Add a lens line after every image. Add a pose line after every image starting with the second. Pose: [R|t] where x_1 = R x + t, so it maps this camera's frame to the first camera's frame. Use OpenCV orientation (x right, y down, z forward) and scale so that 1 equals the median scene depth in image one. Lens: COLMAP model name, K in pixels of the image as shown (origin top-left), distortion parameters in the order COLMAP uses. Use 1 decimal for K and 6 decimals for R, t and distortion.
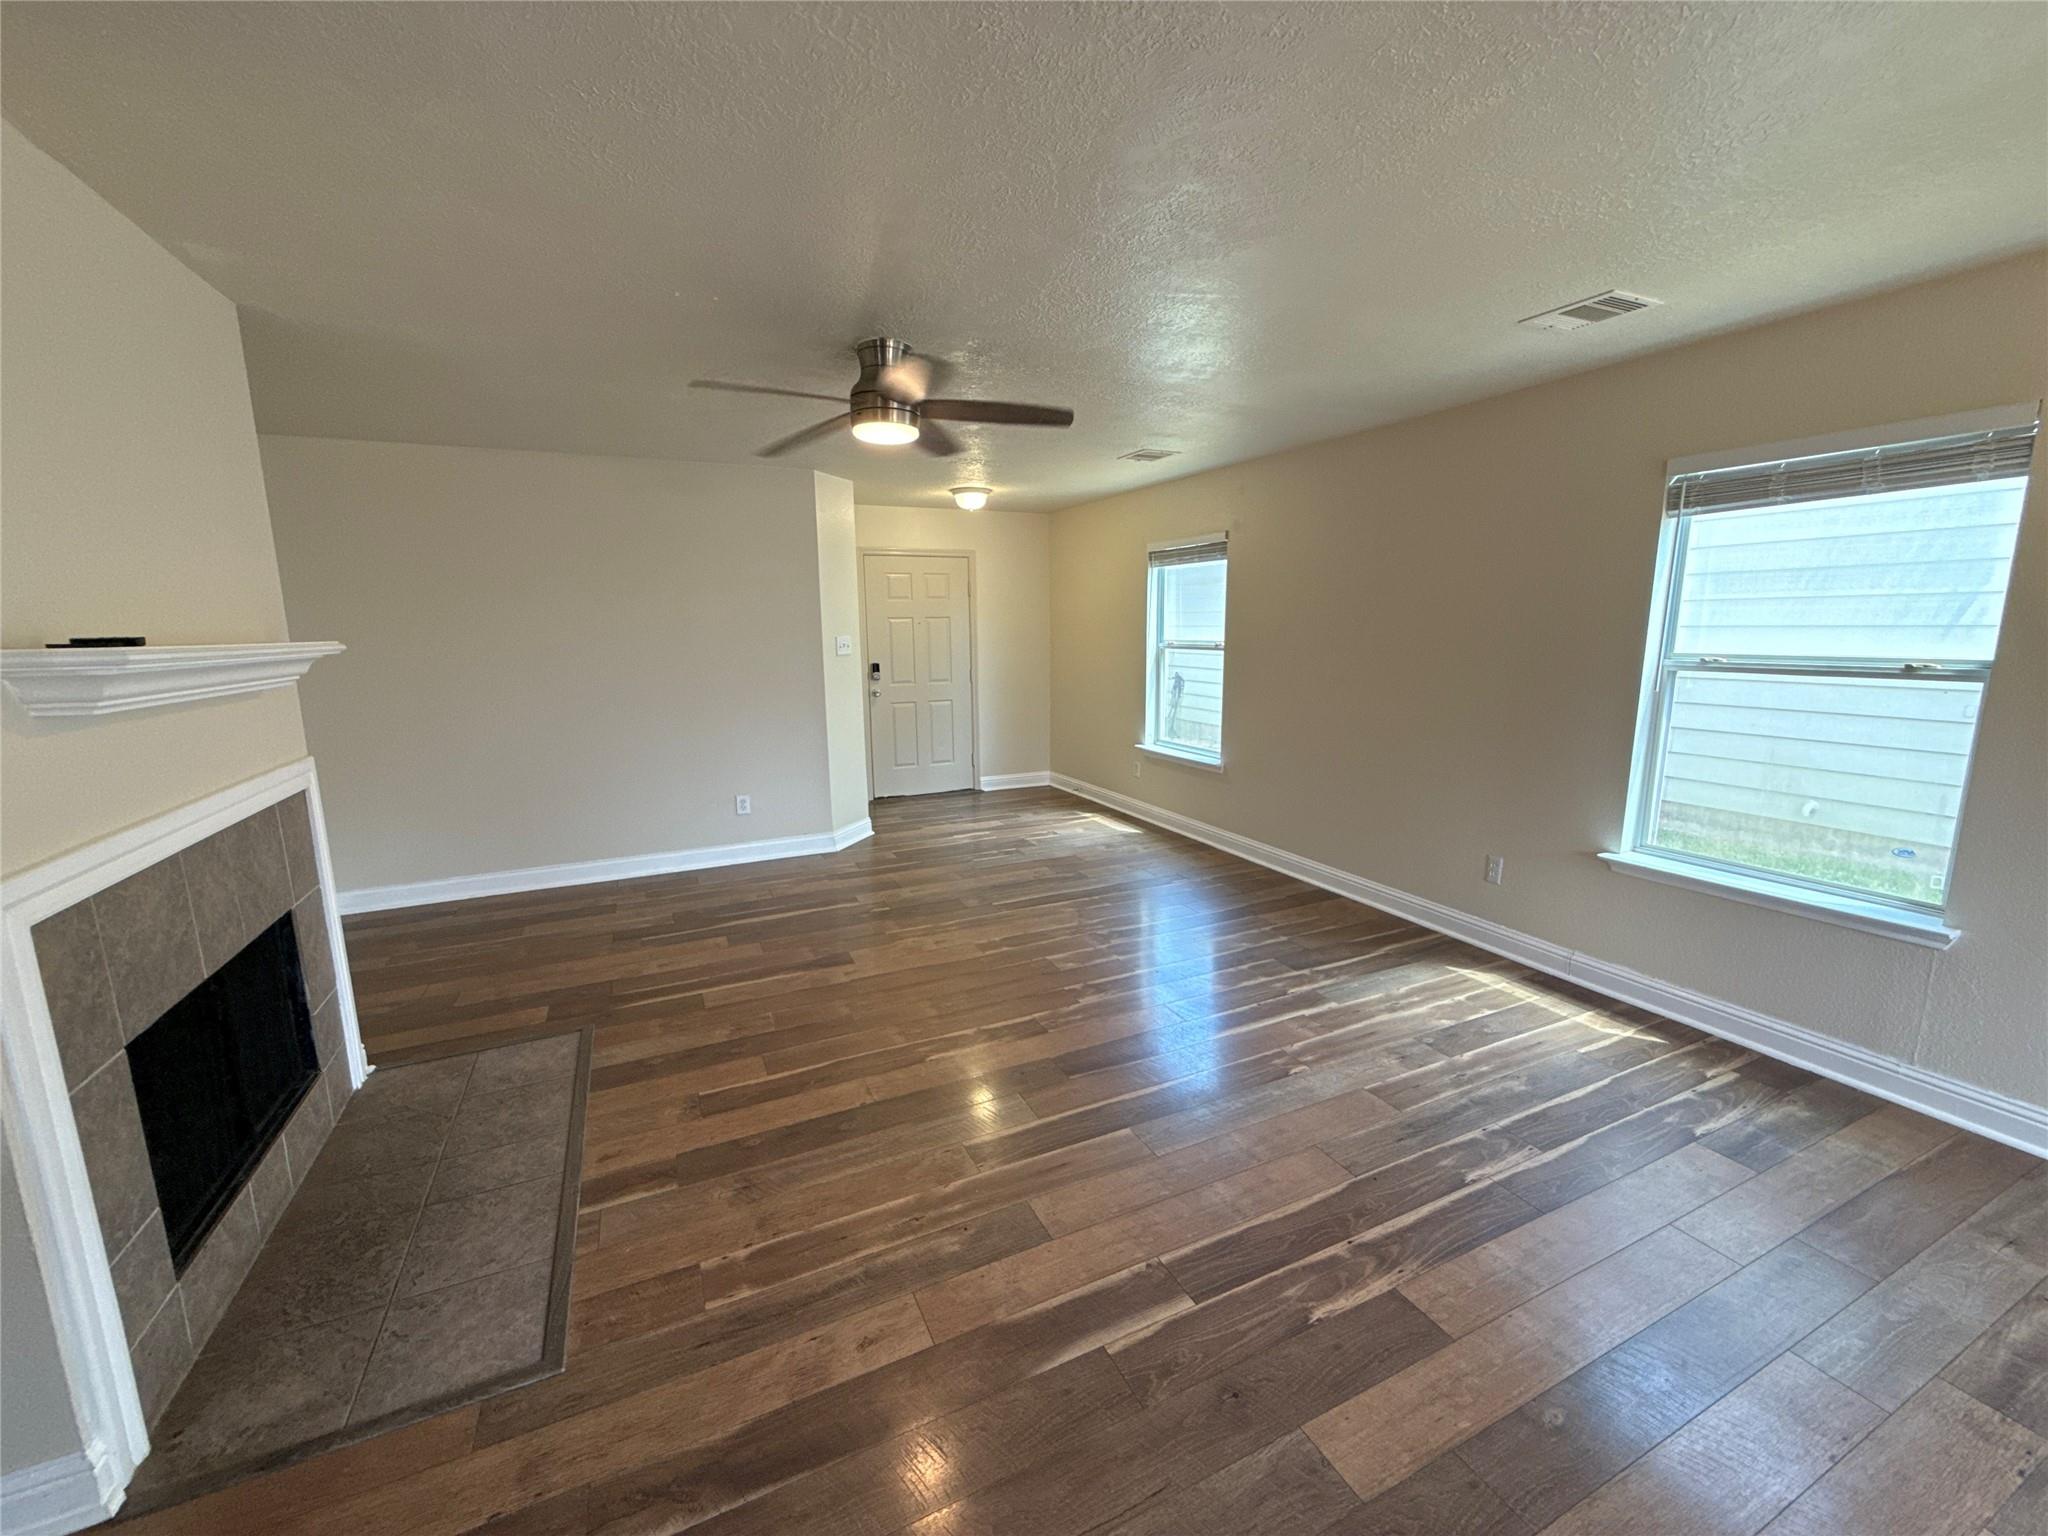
lens RADIAL K [[820.8, 0, 1020.3], [0, 820.8, 766.7], [0, 0, 1]] dist [0.001186, -0.000716]
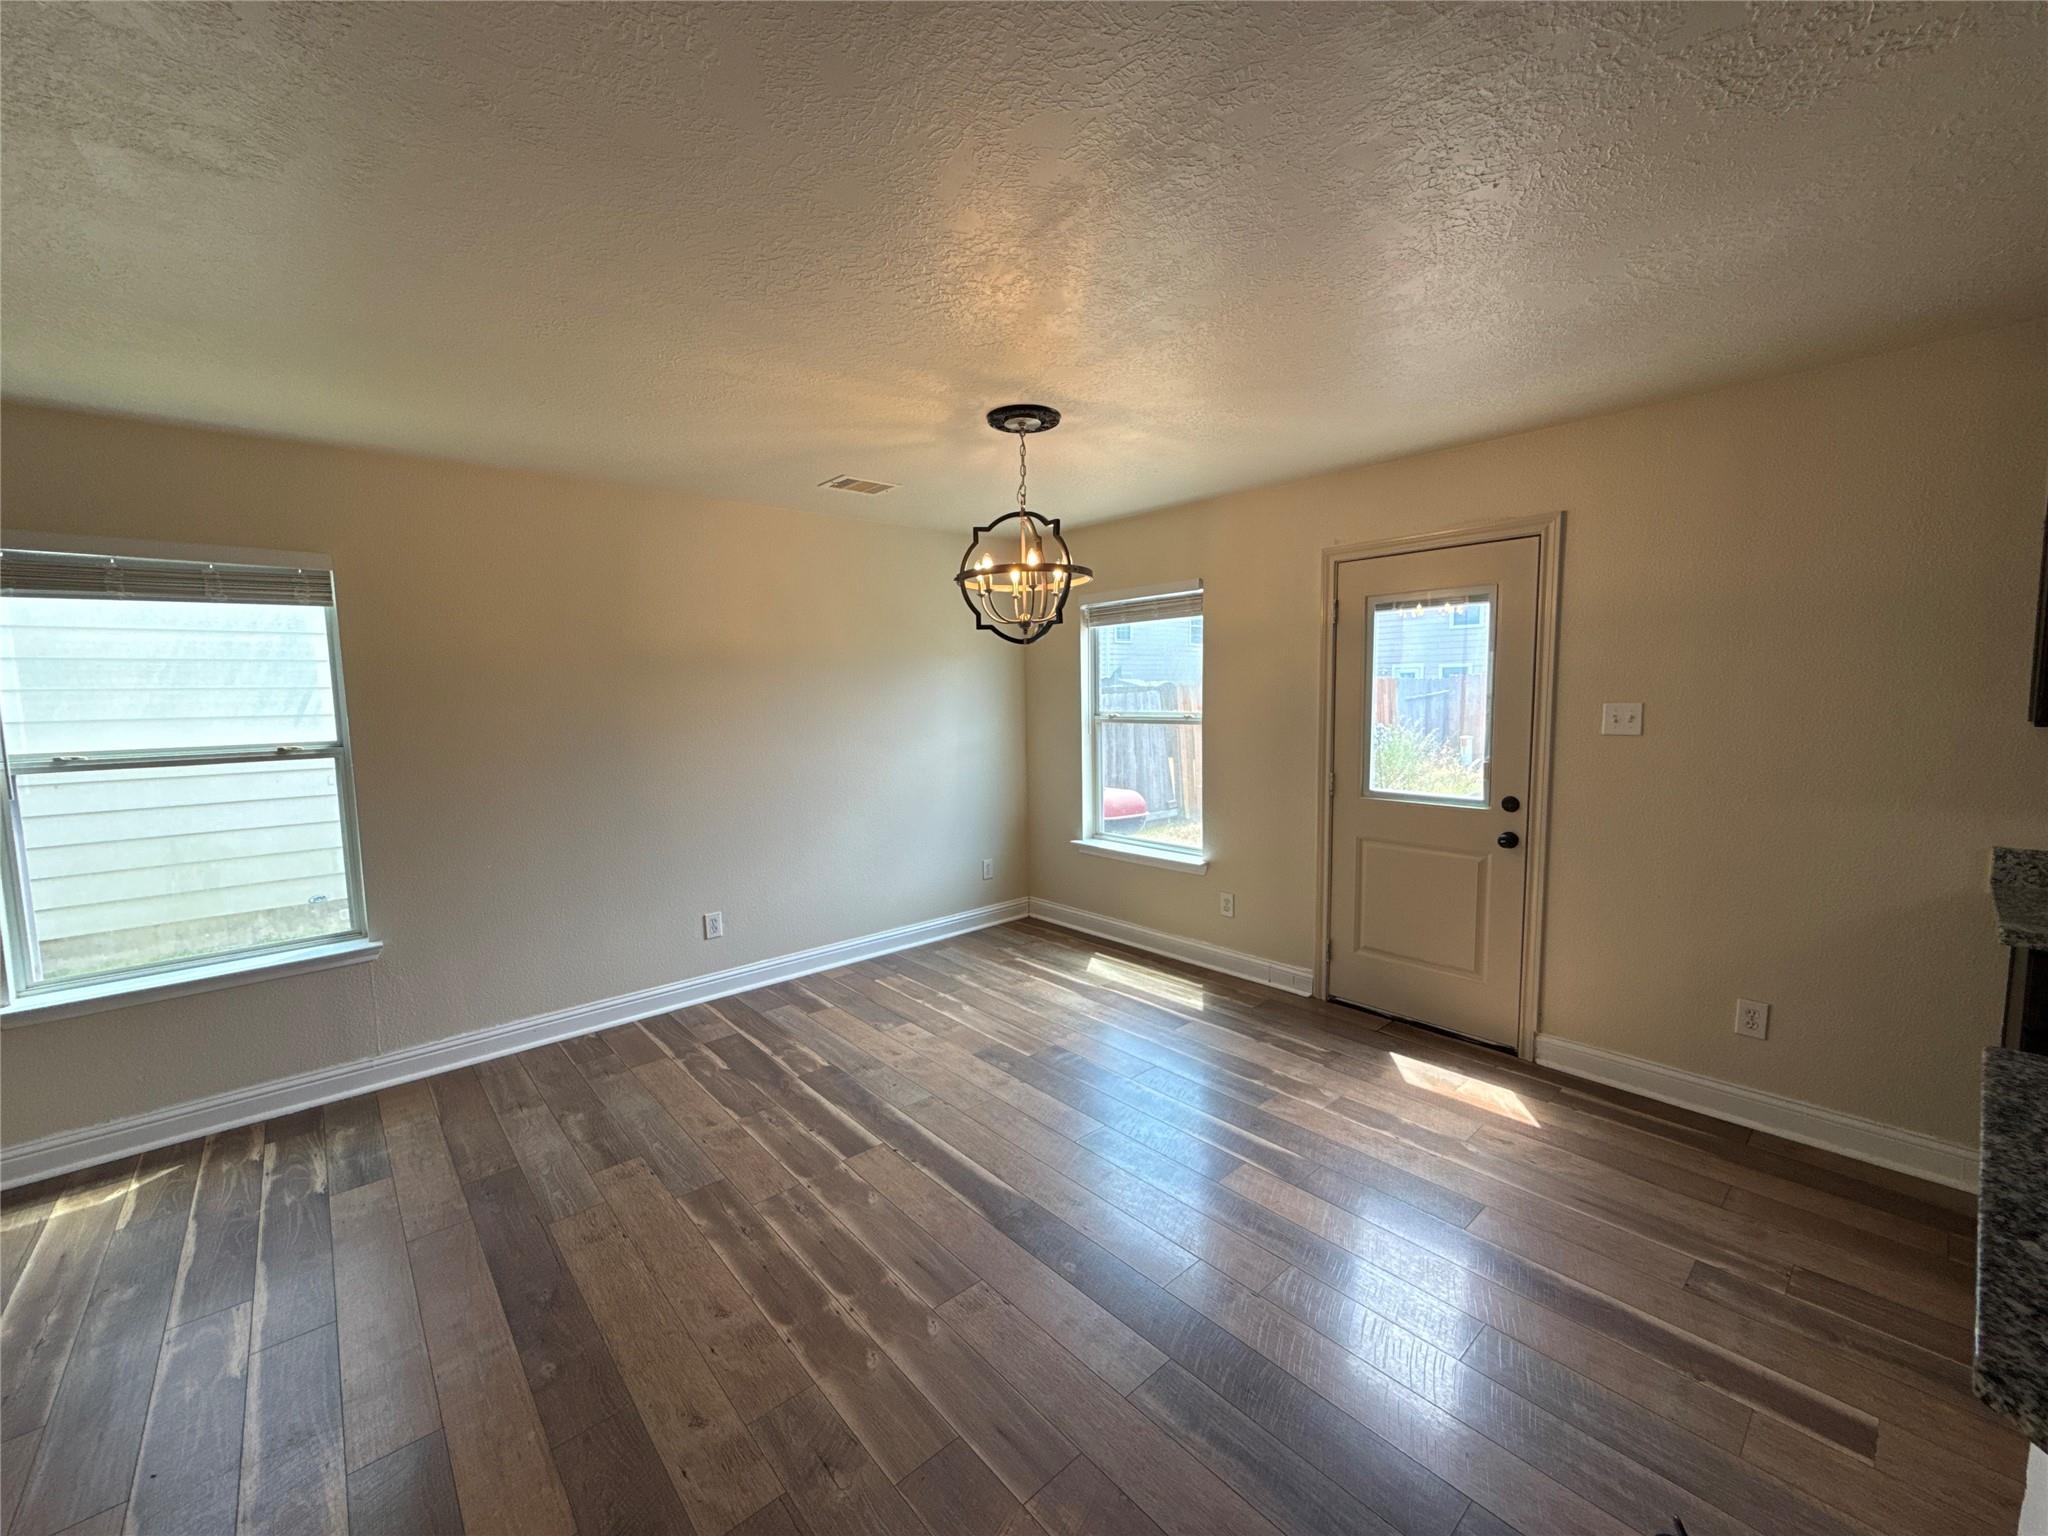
lens RADIAL K [[820.8, 0, 1026.0], [0, 820.8, 768.4], [0, 0, 1]] dist [0.001186, -0.000716]
pose [[-0.284329, -0.074881, 0.955798, -0.369561], [0.185828, 0.973734, 0.131566, -0.048842], [-0.940545, 0.215022, -0.262946, 0.285444]]
